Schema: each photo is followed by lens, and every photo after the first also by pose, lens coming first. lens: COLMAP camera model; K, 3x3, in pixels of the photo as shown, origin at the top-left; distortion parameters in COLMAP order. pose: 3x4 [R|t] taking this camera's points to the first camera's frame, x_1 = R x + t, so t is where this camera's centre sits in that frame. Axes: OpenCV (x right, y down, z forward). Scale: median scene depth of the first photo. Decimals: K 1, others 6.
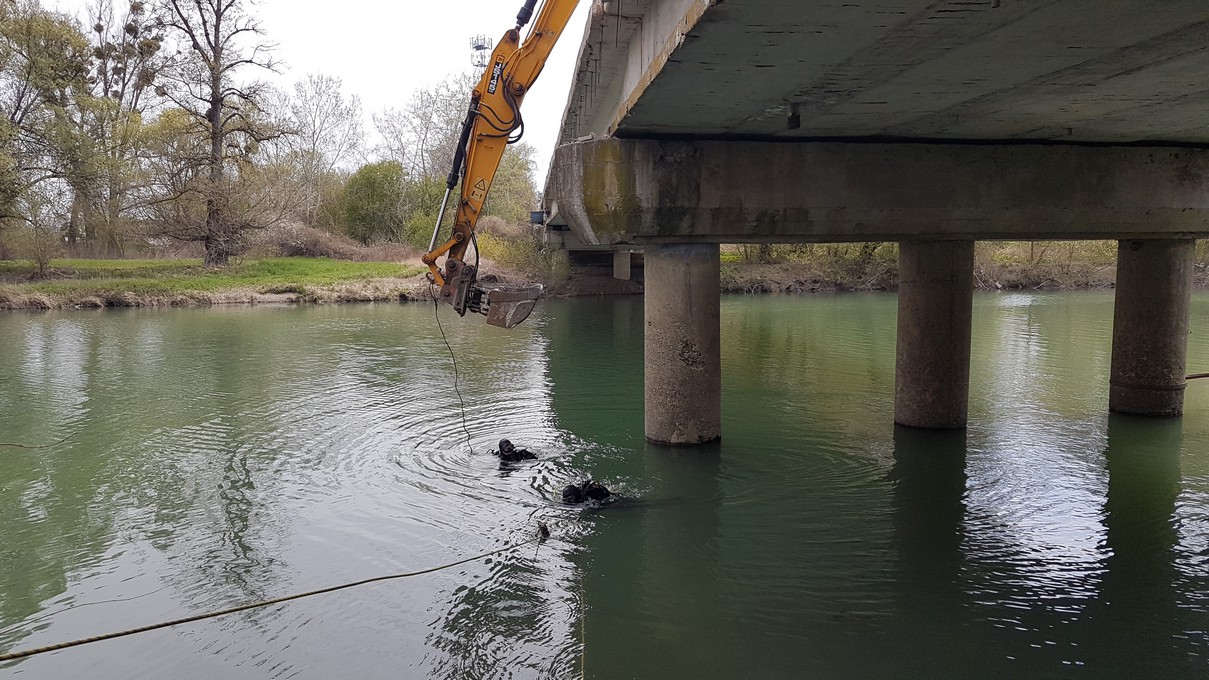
lens RADIAL K [[938.5, 0, 604.5], [0, 938.5, 340.0], [0, 0, 1]] dist [0.007255, 0.006983]
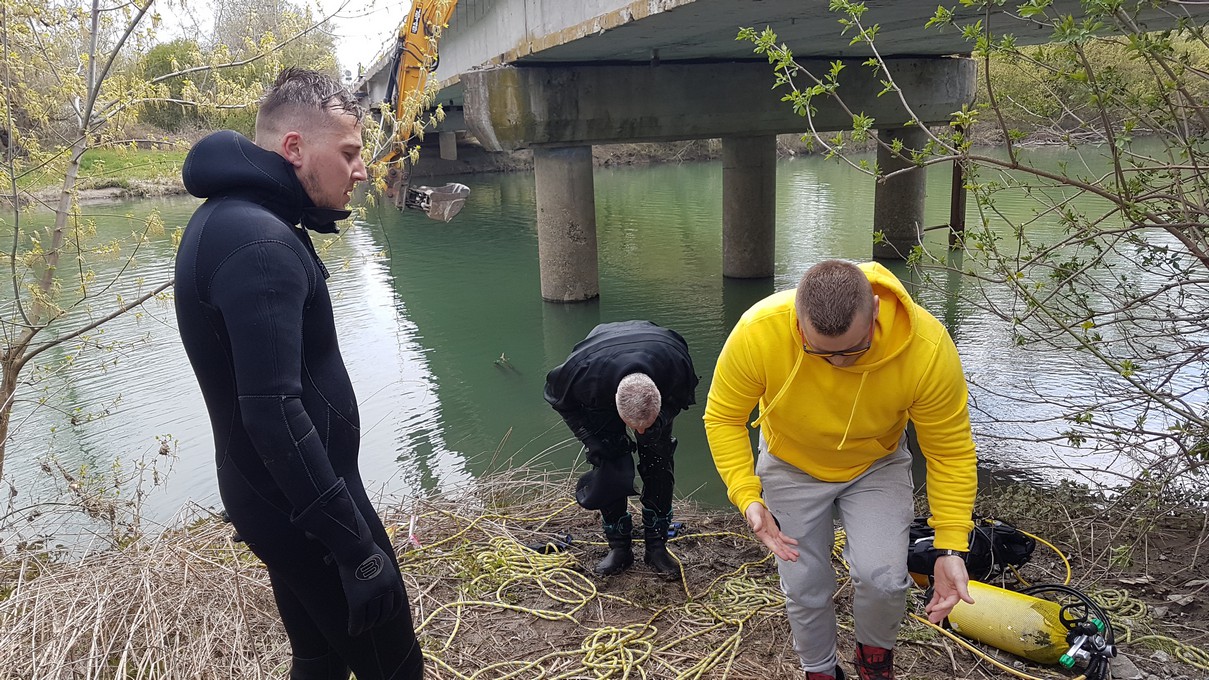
lens RADIAL K [[938.5, 0, 604.5], [0, 938.5, 340.0], [0, 0, 1]] dist [0.007255, 0.006983]
pose [[0.978544, -0.075070, 0.191875, -0.133729], [0.048778, 0.989195, 0.138255, -0.015864], [-0.200180, -0.125929, 0.971633, -0.308191]]
